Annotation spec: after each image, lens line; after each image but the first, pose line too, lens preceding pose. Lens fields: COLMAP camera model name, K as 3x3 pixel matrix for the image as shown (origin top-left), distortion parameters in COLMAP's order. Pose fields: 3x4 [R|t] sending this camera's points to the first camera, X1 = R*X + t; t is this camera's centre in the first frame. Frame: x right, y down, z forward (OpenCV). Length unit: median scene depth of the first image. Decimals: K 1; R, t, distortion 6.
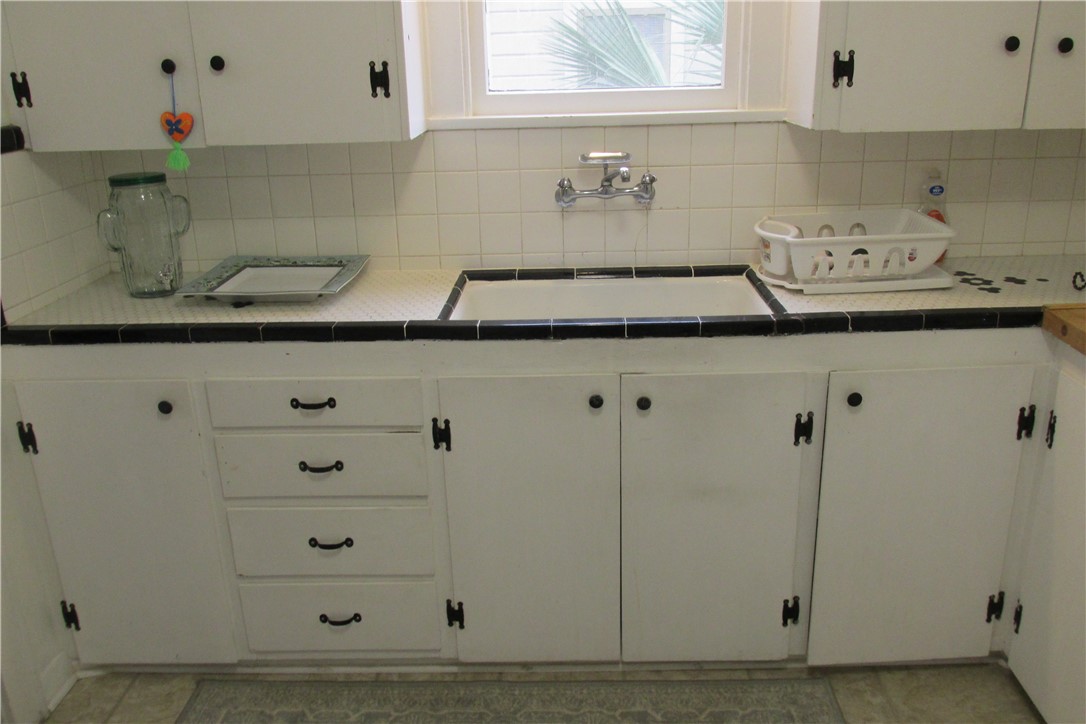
lens RADIAL K [[926.6, 0, 519.7], [0, 926.6, 381.2], [0, 0, 1]] dist [-0.009390, -0.005788]
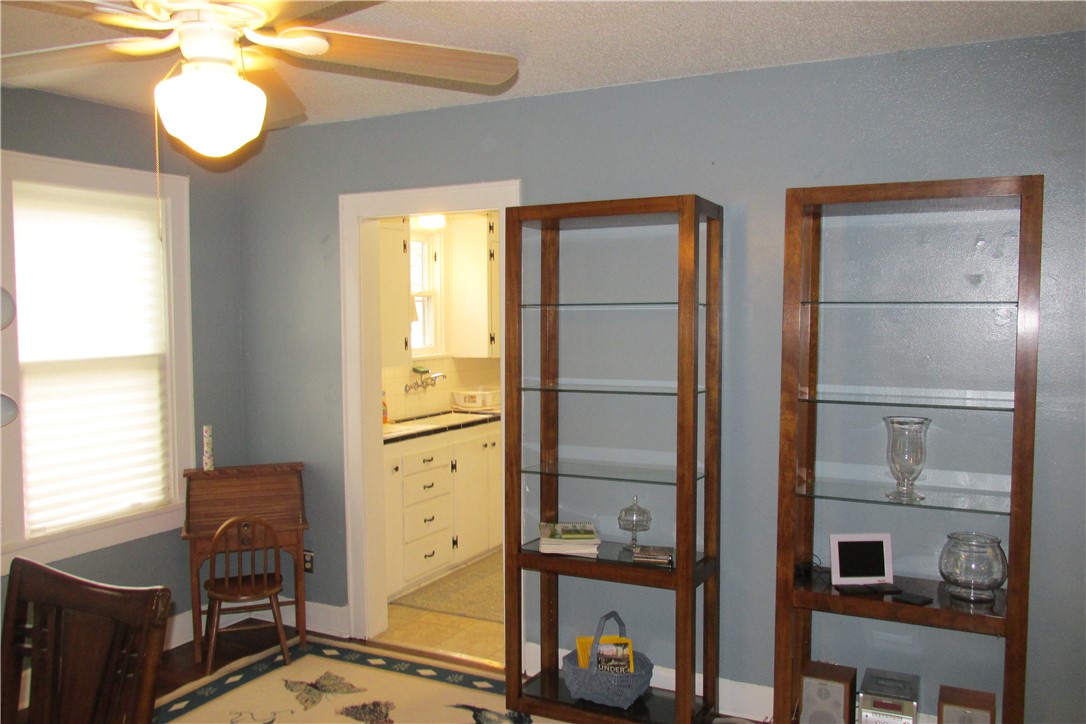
lens RADIAL K [[926.6, 0, 519.7], [0, 926.6, 381.2], [0, 0, 1]] dist [-0.009390, -0.005788]
pose [[0.419932, -0.027465, 0.907140, -2.266689], [0.290770, 0.950924, -0.105813, 0.150846], [-0.859715, 0.308203, 0.407309, -0.316450]]
